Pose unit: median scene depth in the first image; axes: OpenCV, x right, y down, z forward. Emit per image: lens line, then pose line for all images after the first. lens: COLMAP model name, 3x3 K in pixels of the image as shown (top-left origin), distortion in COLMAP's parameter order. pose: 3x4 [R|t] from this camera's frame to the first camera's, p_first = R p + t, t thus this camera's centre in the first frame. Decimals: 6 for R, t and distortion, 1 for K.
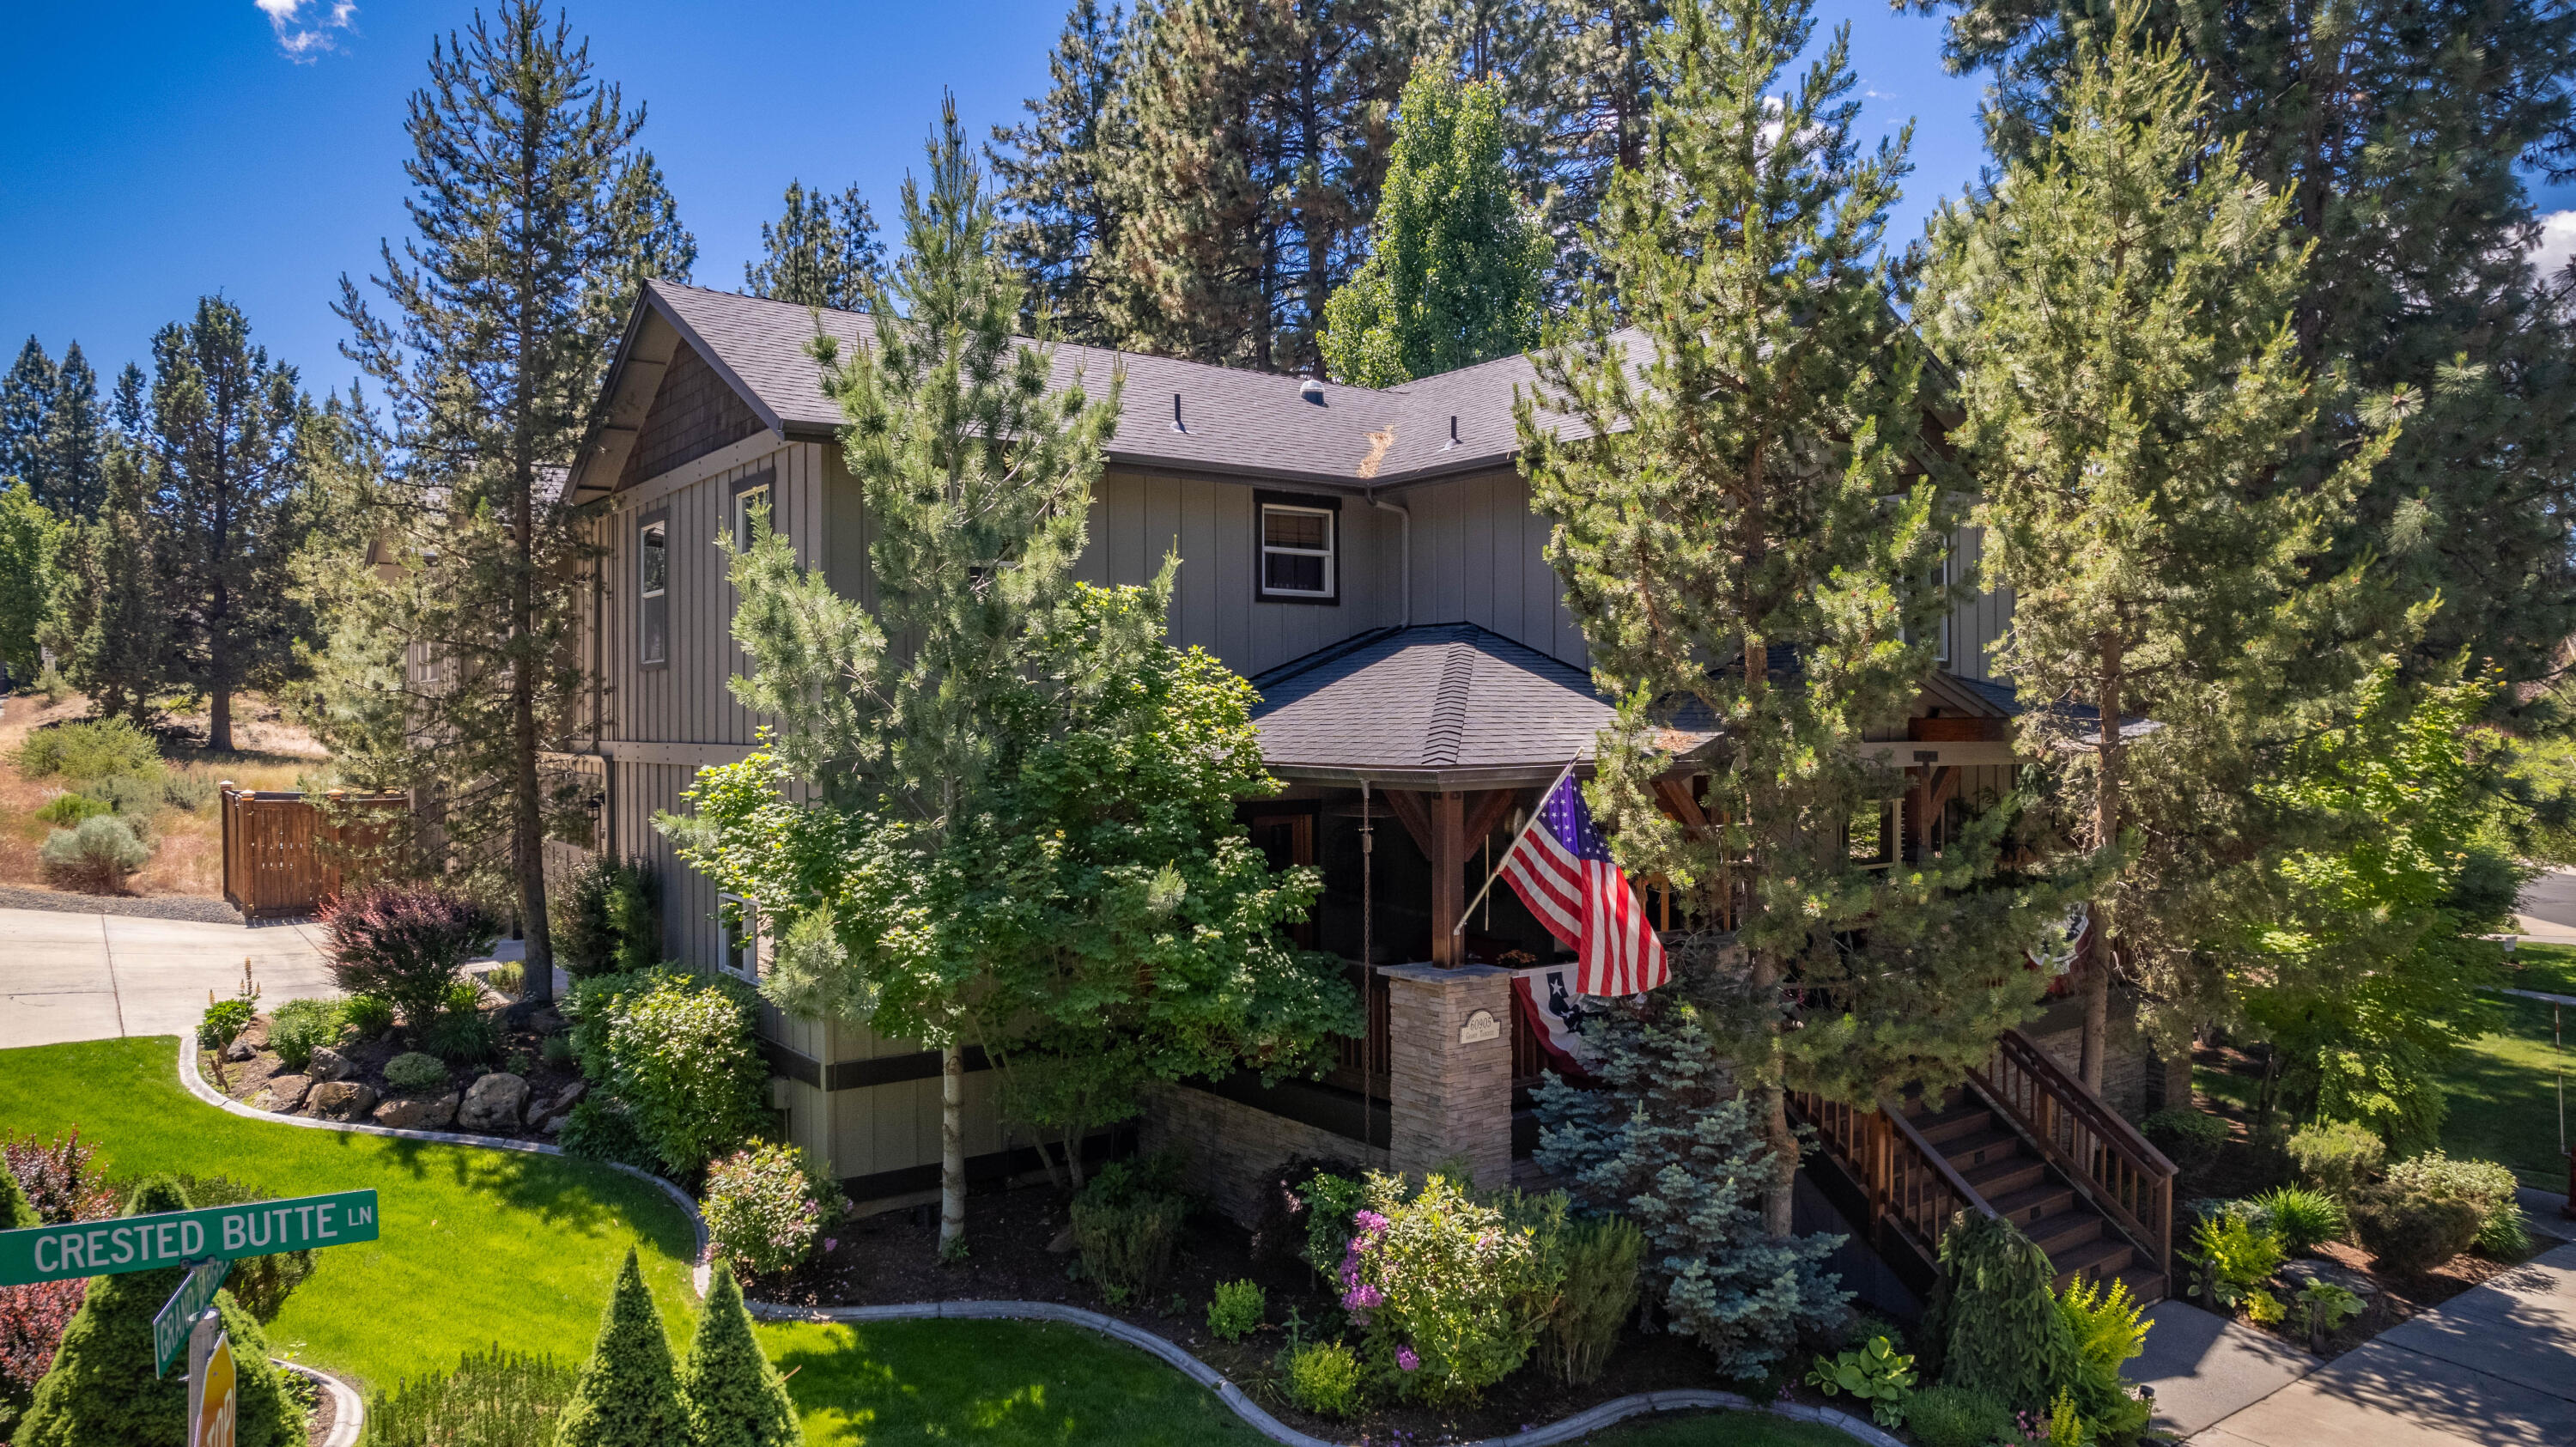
lens RADIAL K [[1668.1, 0, 1288.0], [0, 1668.1, 723.5], [0, 0, 1]] dist [-0.079956, 0.077472]
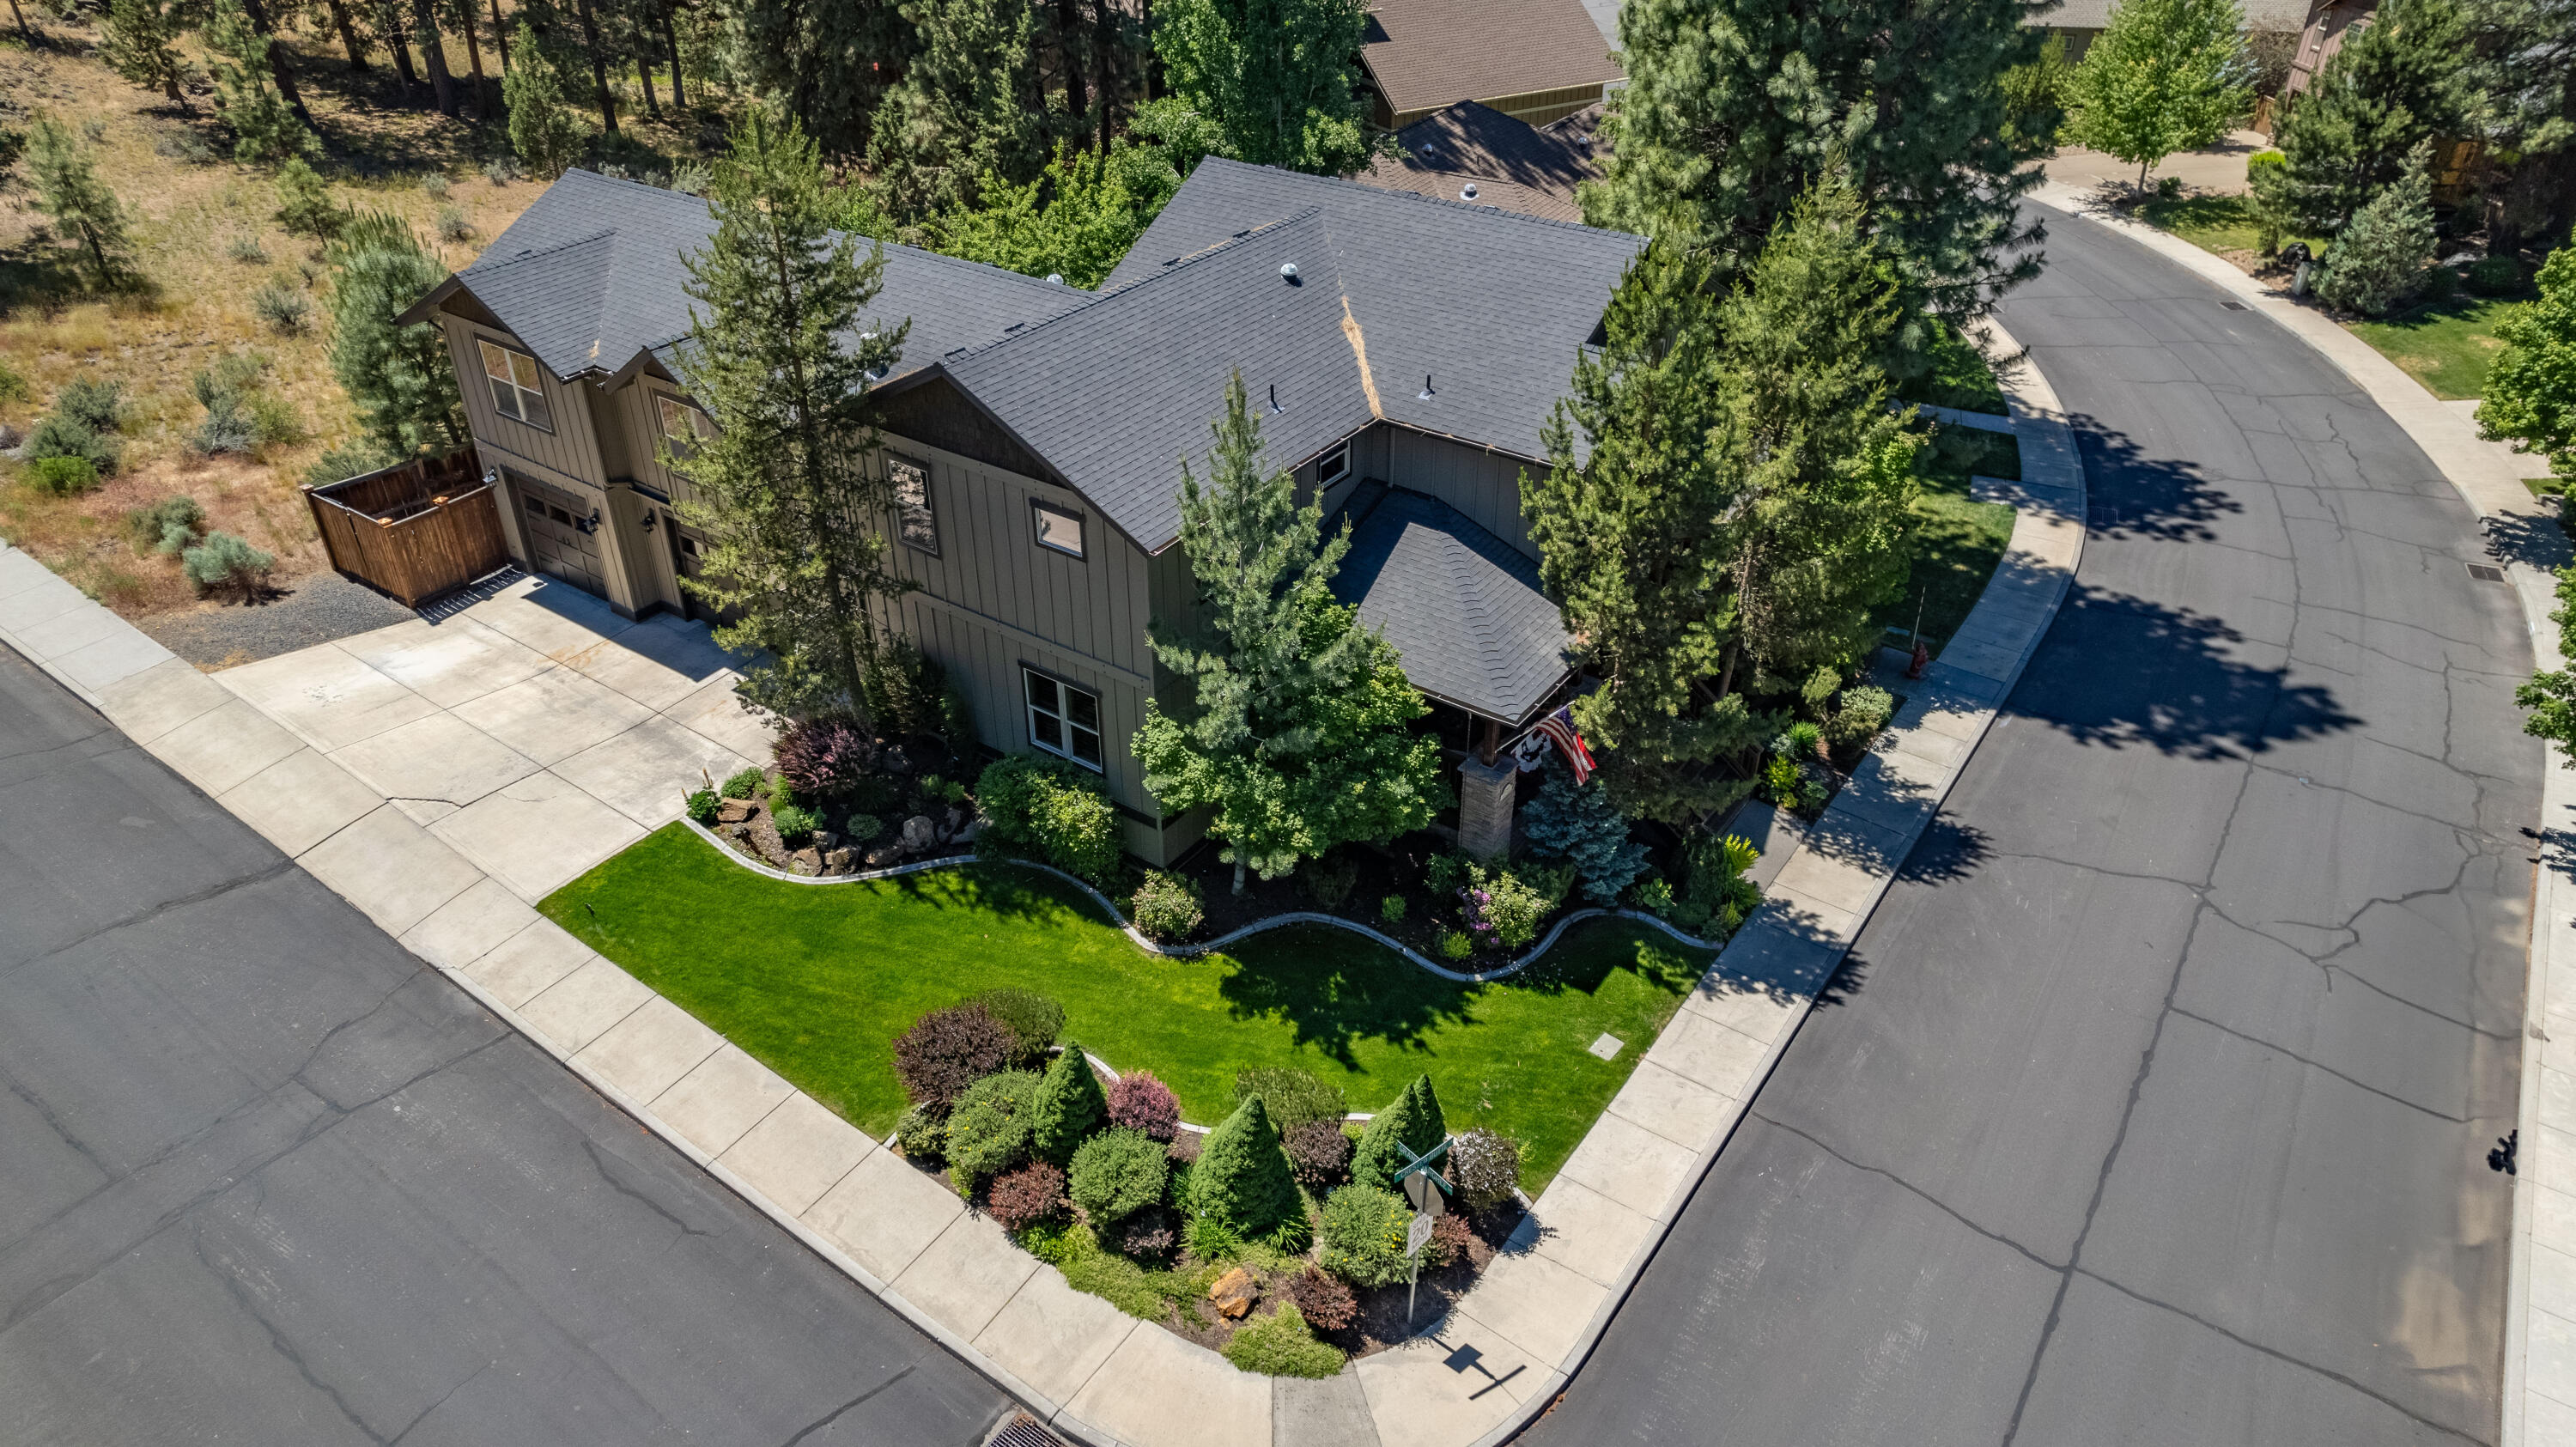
lens RADIAL K [[1605.1, 0, 1288.0], [0, 1605.1, 723.5], [0, 0, 1]] dist [-0.049586, 0.004140]
pose [[0.949246, -0.178245, 0.259155, -0.714728], [-0.001311, 0.821681, 0.569947, -1.136073], [-0.314533, -0.541359, 0.779743, -0.535474]]
